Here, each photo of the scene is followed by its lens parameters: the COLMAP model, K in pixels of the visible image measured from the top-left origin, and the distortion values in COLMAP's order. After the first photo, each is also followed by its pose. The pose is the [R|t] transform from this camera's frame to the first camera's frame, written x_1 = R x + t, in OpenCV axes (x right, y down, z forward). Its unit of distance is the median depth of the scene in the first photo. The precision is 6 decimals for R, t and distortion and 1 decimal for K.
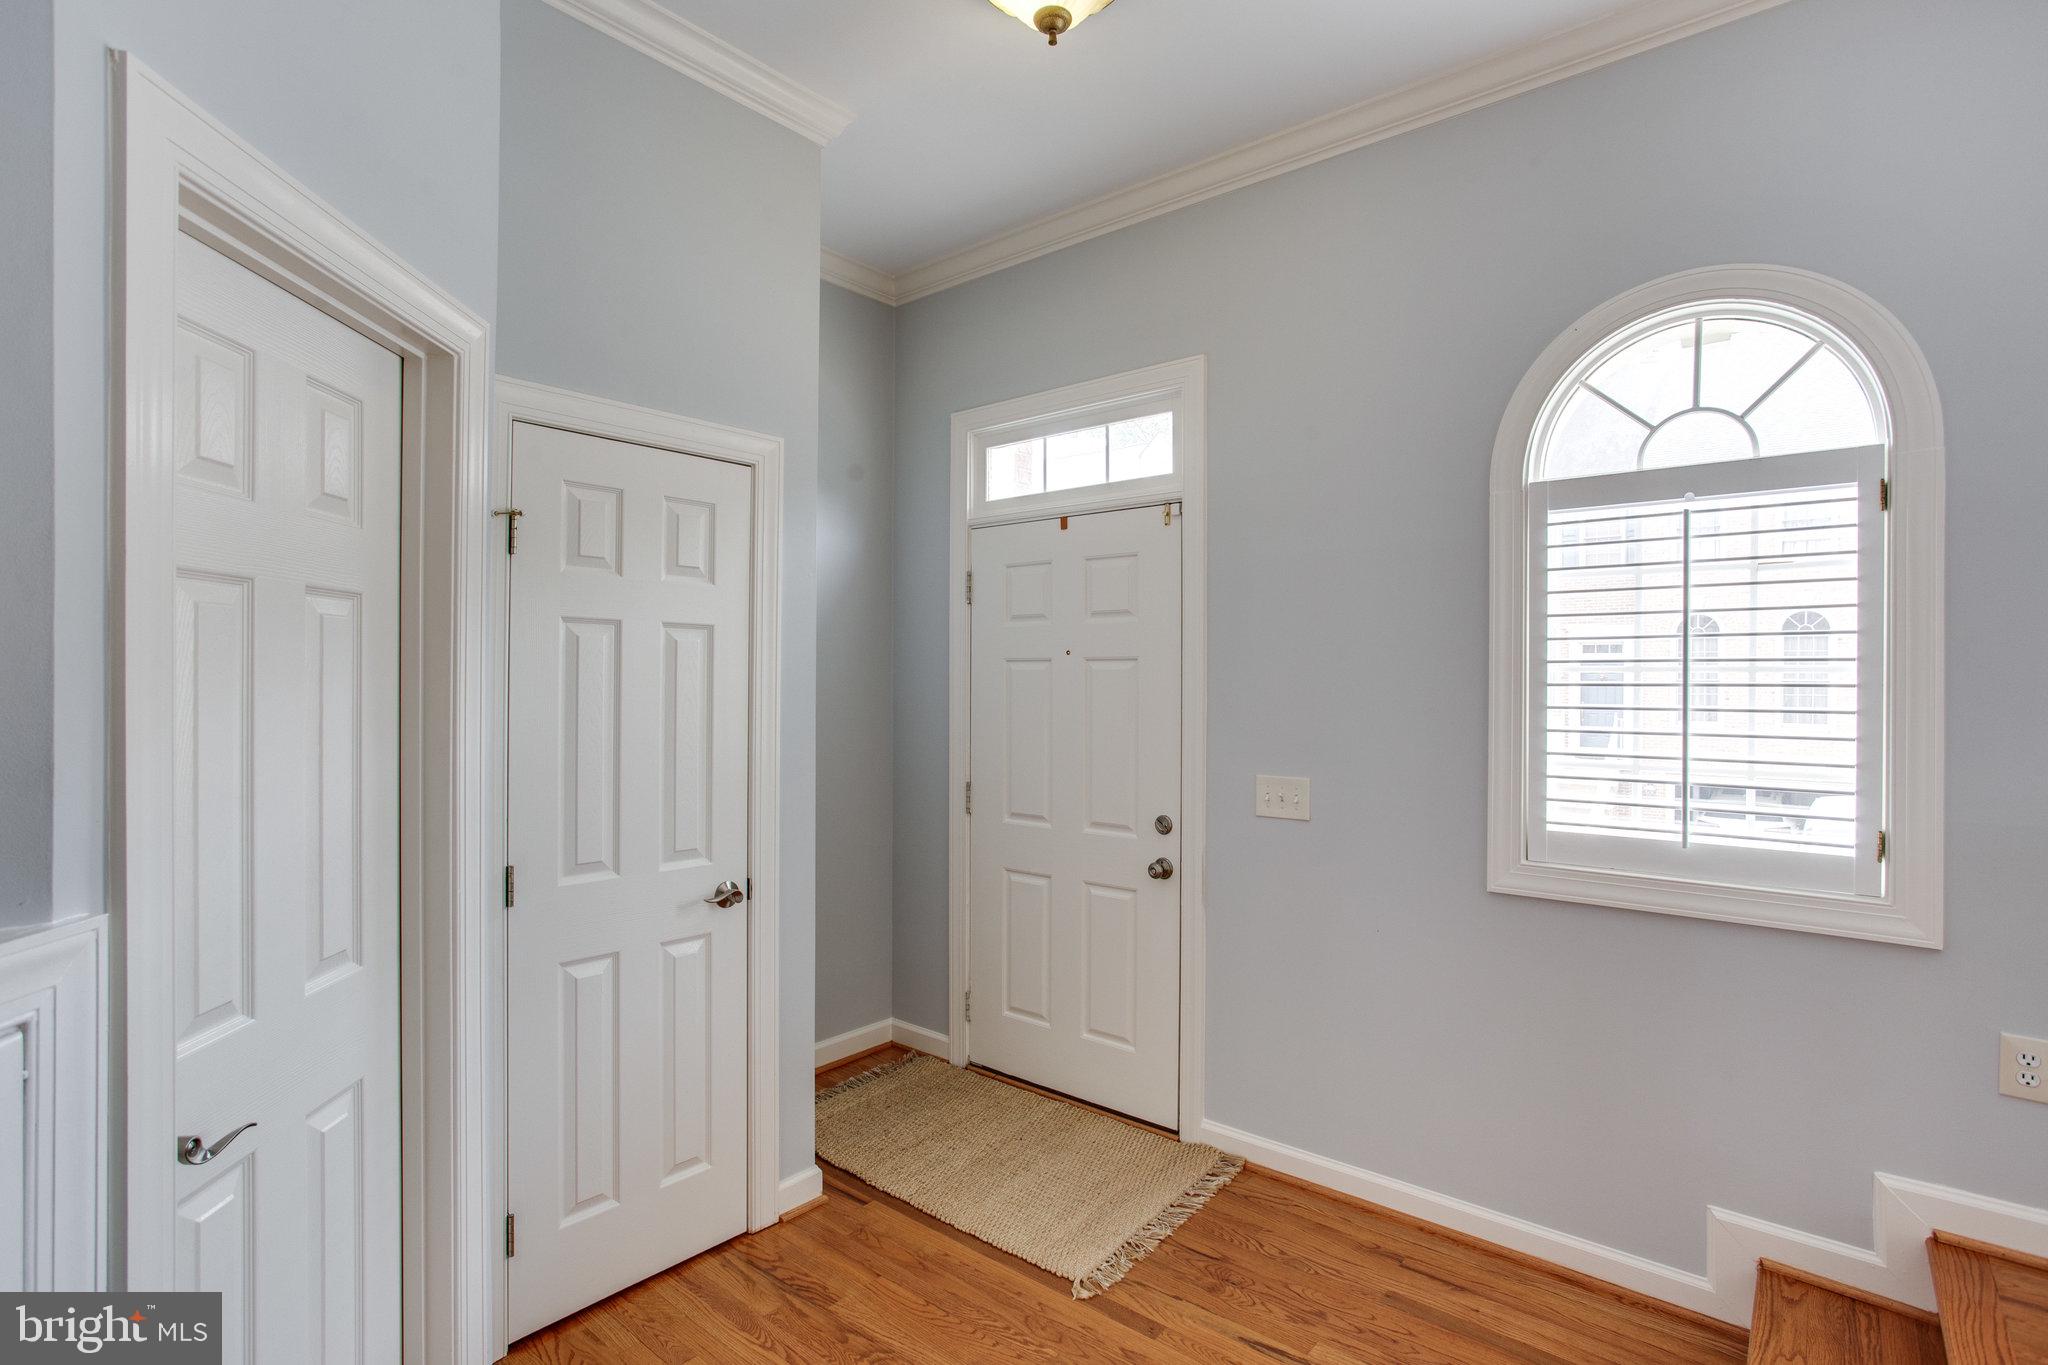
lens RADIAL K [[1004.0, 0, 1011.7], [0, 1004.0, 673.6], [0, 0, 1]] dist [0.002958, 0.007234]
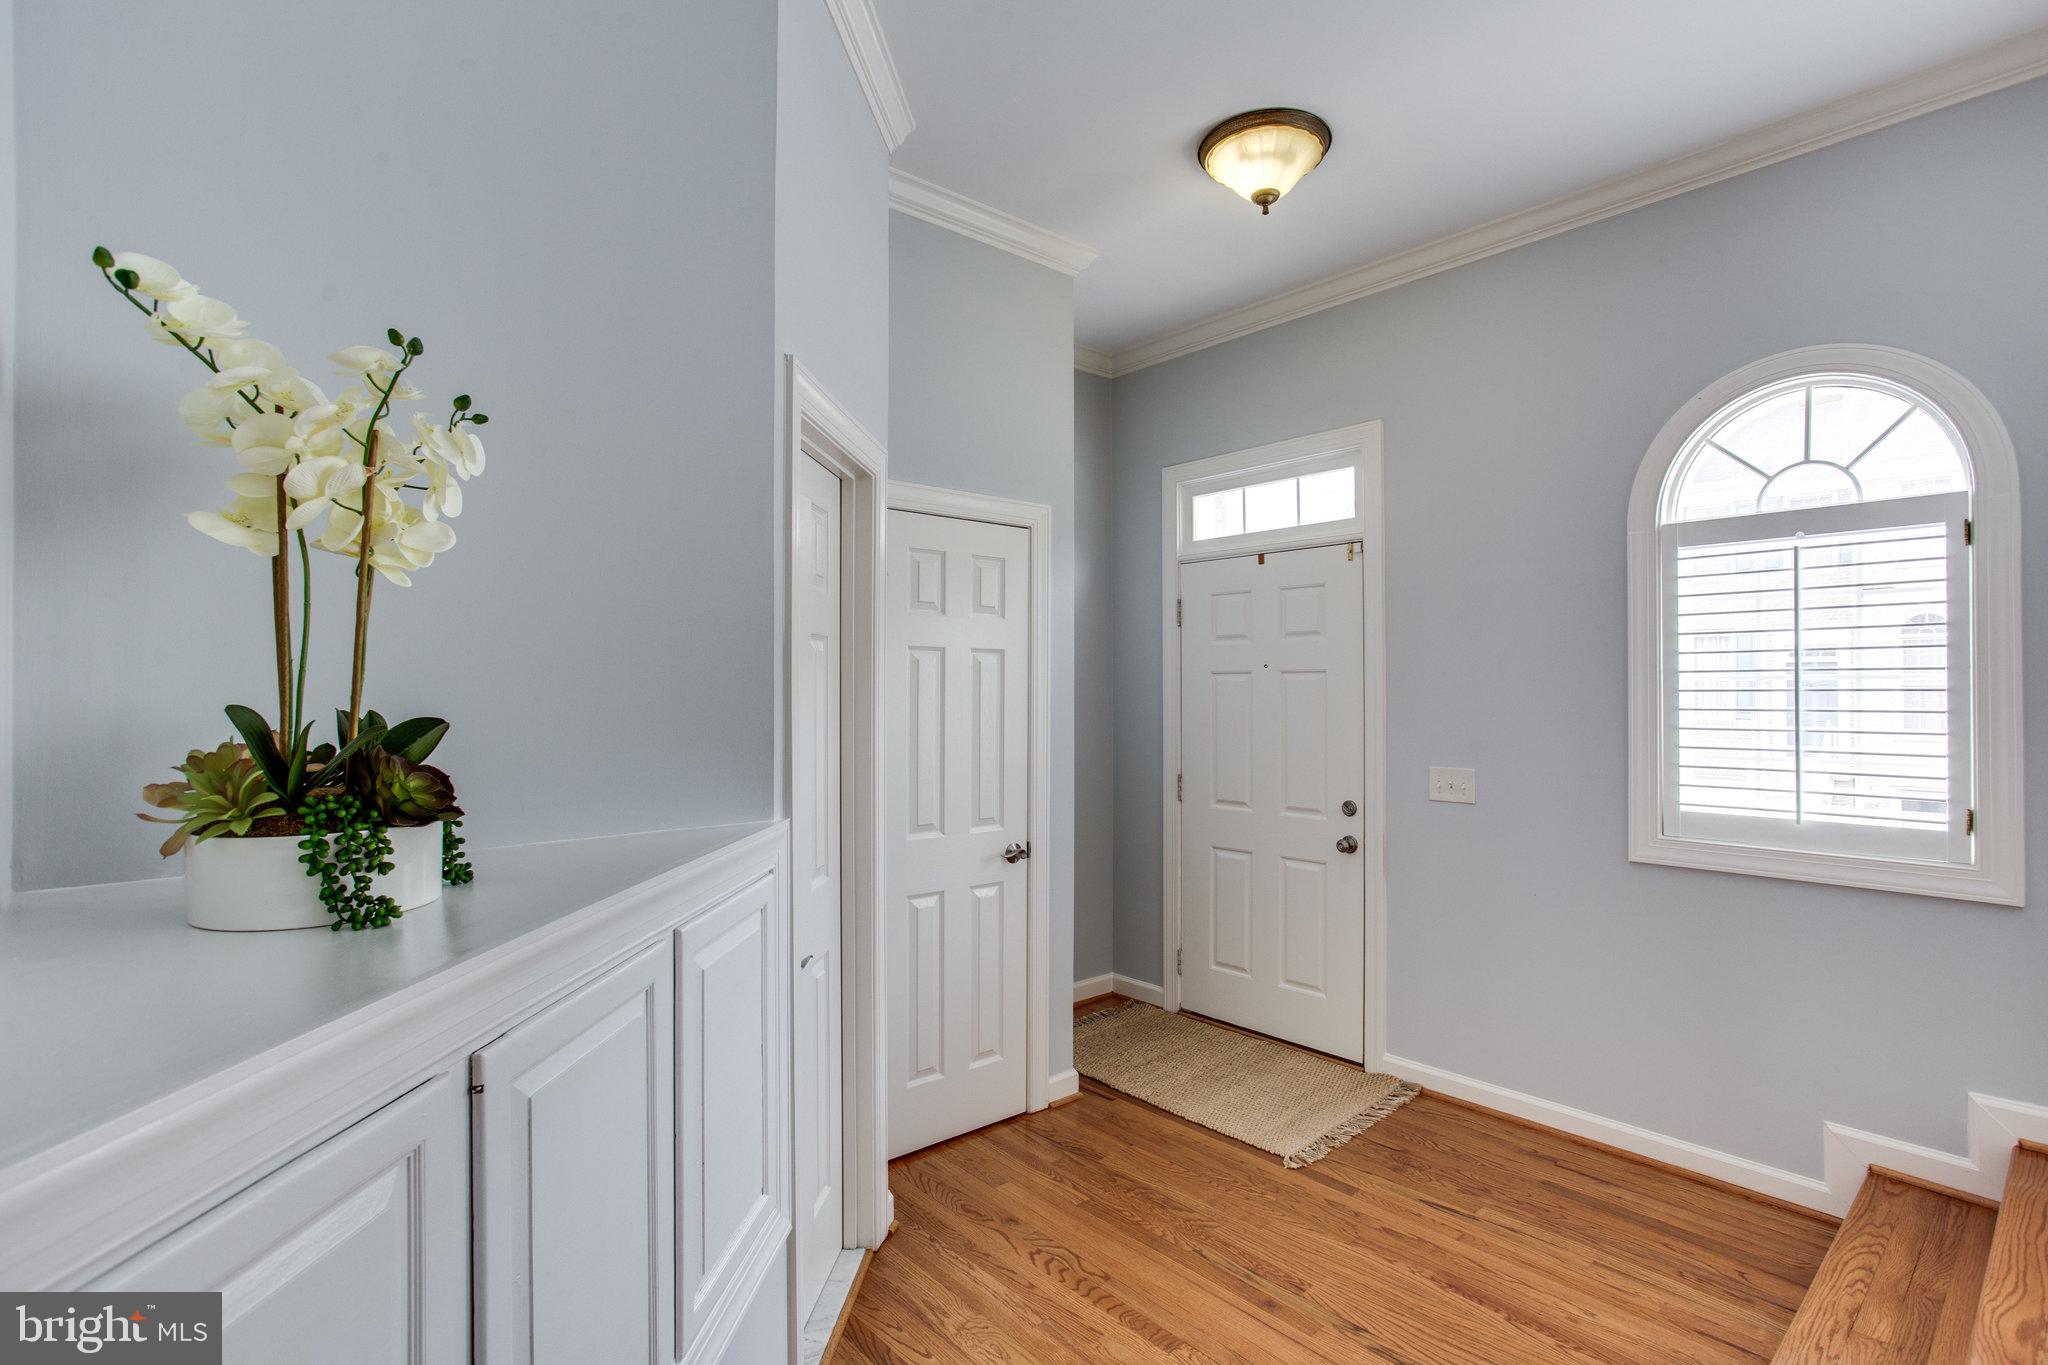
lens RADIAL K [[1004.0, 0, 1036.3], [0, 1004.0, 682.9], [0, 0, 1]] dist [0.002958, 0.007234]
pose [[0.991310, -0.007709, -0.131319, -0.078975], [0.007722, 0.999970, -0.000410, -0.003719], [0.131318, -0.000608, 0.991340, -0.314411]]
